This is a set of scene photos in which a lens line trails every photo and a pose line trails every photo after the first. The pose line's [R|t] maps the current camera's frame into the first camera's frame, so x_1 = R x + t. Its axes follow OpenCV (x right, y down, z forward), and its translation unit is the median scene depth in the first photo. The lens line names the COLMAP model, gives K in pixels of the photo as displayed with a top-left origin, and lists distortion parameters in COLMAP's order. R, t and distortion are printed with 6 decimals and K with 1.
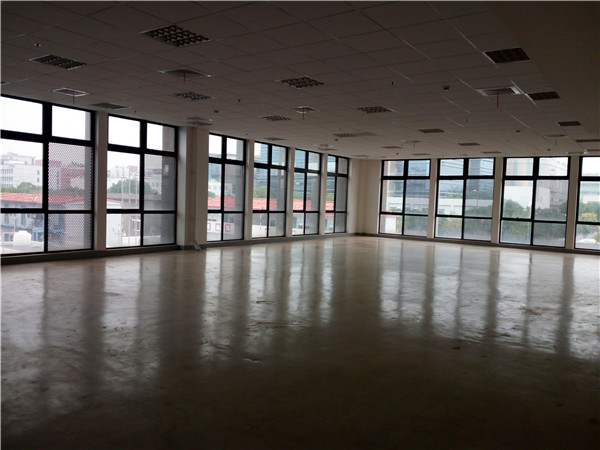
lens RADIAL K [[501.5, 0, 303.8], [0, 501.5, 227.0], [0, 0, 1]] dist [0.126279, -0.062407]
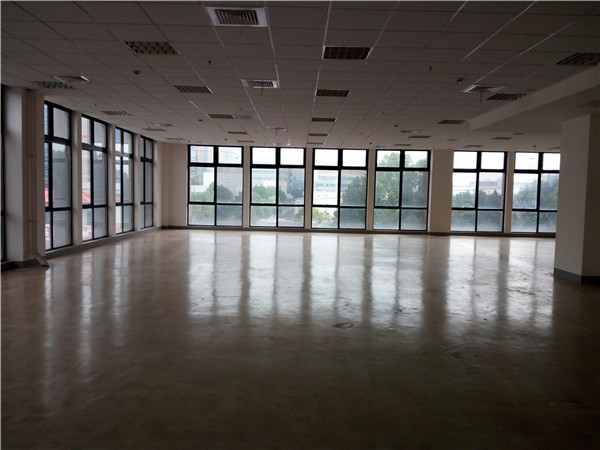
lens RADIAL K [[501.5, 0, 305.9], [0, 501.5, 220.6], [0, 0, 1]] dist [0.126279, -0.062407]
pose [[0.826809, -0.048864, 0.560356, -0.200444], [0.039214, 0.998803, 0.029237, -0.015331], [-0.561114, -0.002200, 0.827736, 0.132757]]
